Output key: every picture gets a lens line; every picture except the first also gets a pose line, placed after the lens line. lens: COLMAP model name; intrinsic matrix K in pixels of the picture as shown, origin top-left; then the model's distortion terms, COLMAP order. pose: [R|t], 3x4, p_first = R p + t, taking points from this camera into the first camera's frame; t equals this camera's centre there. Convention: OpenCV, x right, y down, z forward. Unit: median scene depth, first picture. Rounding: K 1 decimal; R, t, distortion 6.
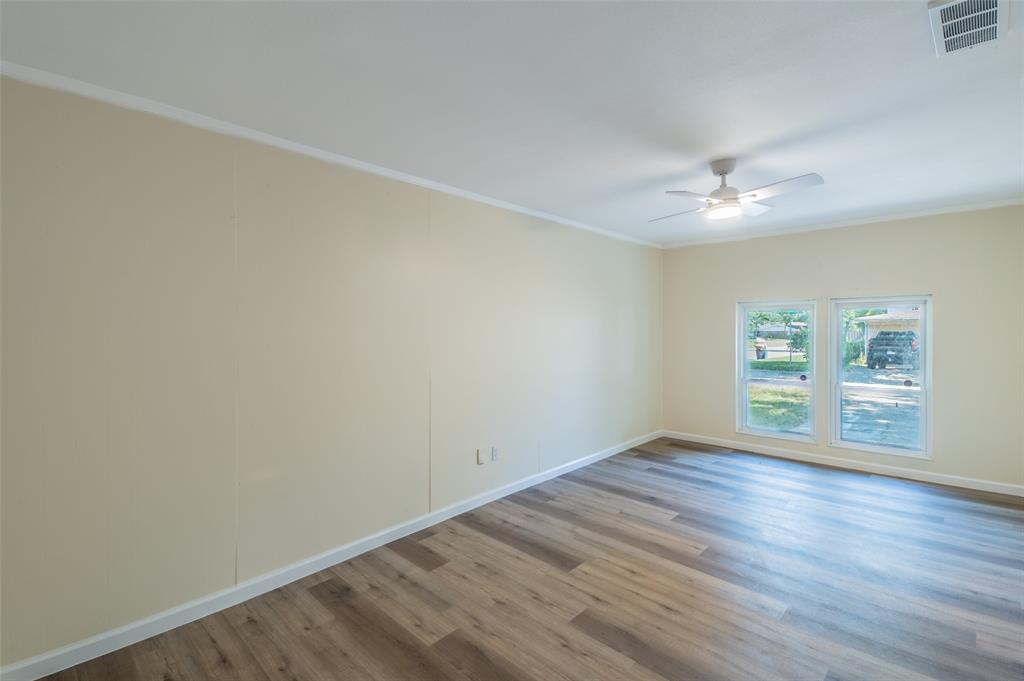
lens RADIAL K [[474.2, 0, 512.1], [0, 474.2, 329.5], [0, 0, 1]] dist [0.079359, -0.044343]
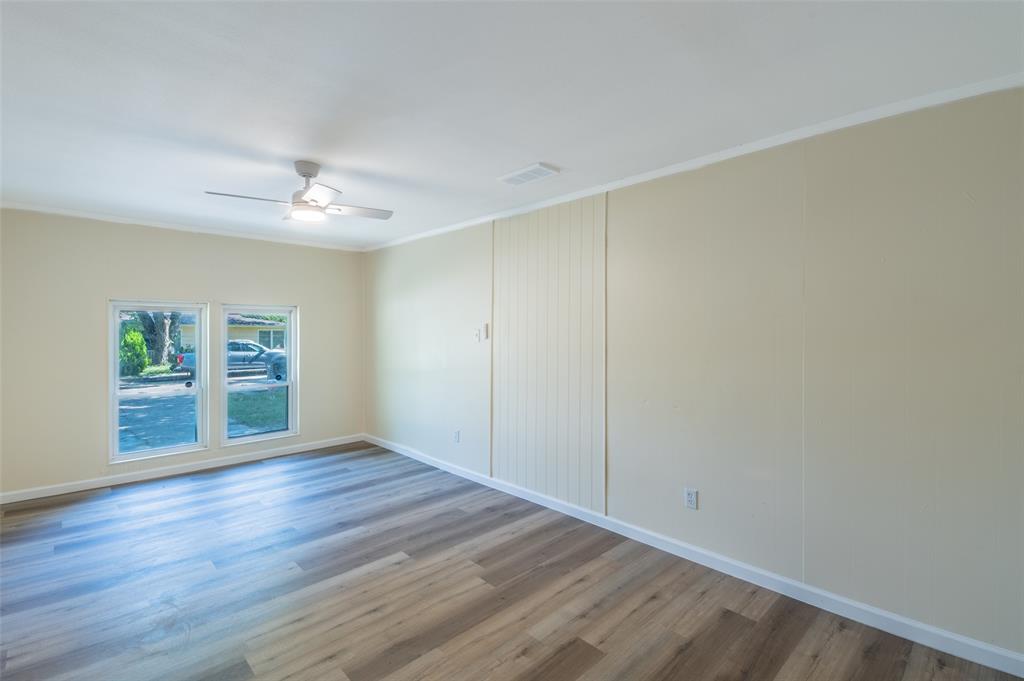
lens RADIAL K [[474.2, 0, 512.1], [0, 474.2, 329.5], [0, 0, 1]] dist [0.079359, -0.044343]
pose [[0.029380, 0.009820, 0.999520, -0.406368], [0.002215, 0.999949, -0.009889, 0.003688], [-0.999566, 0.002504, 0.029357, 0.412417]]
